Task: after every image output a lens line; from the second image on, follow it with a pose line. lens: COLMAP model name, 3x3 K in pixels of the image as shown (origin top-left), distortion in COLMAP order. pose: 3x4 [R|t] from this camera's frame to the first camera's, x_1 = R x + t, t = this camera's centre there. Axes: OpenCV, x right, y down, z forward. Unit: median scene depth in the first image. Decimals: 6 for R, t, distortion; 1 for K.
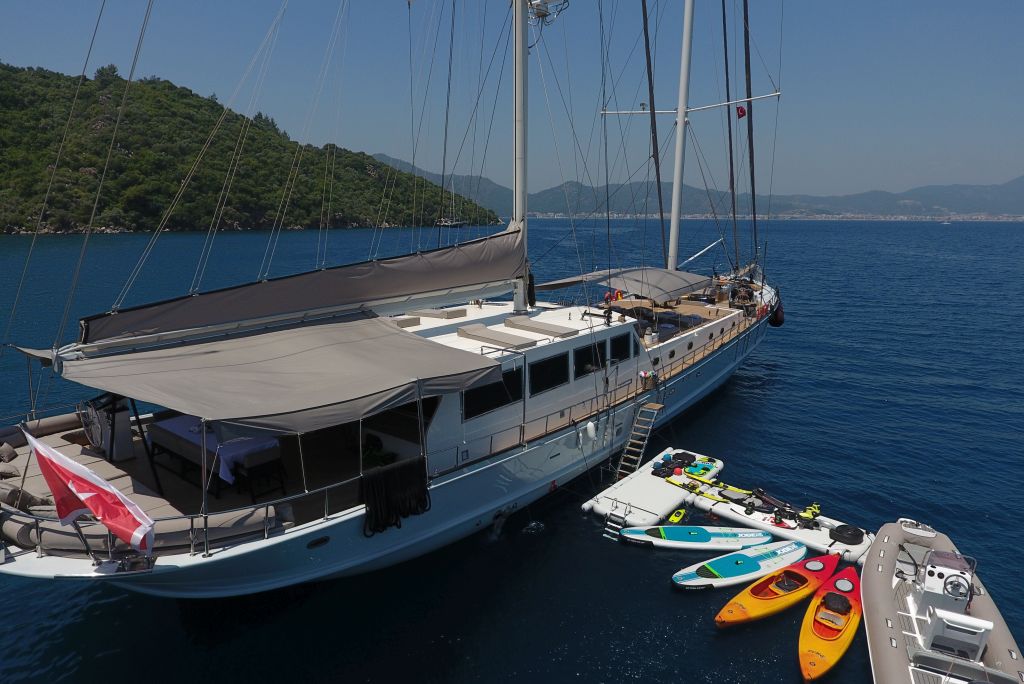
lens RADIAL K [[594.6, 0, 507.6], [0, 594.6, 375.9], [0, 0, 1]] dist [-0.001808, -0.003562]
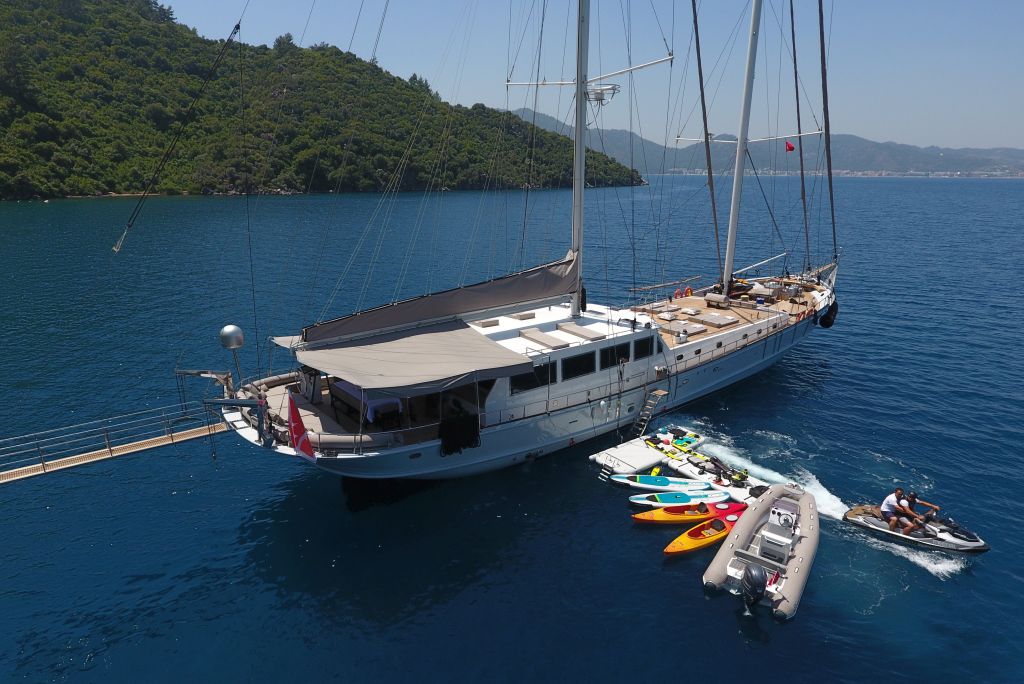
lens RADIAL K [[603.5, 0, 512.3], [0, 603.5, 376.2], [0, 0, 1]] dist [0.000135, -0.002034]
pose [[0.974337, 0.067194, -0.214830, 0.188741], [-0.052734, 0.995984, 0.072349, -0.062806], [0.218828, -0.059164, 0.973968, -0.393243]]
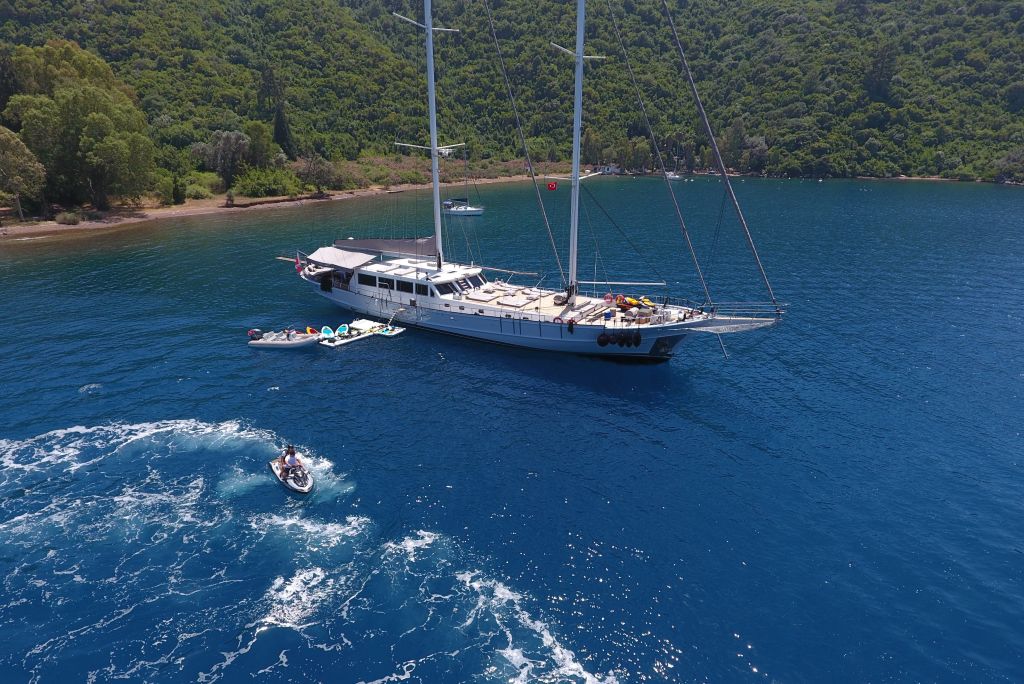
lens RADIAL K [[603.5, 0, 512.3], [0, 603.5, 376.2], [0, 0, 1]] dist [0.000135, -0.002034]
pose [[0.056856, 0.356021, -0.932747, 2.686693], [-0.263850, 0.906400, 0.329881, -0.647359], [0.962887, 0.227350, 0.145470, 1.058207]]
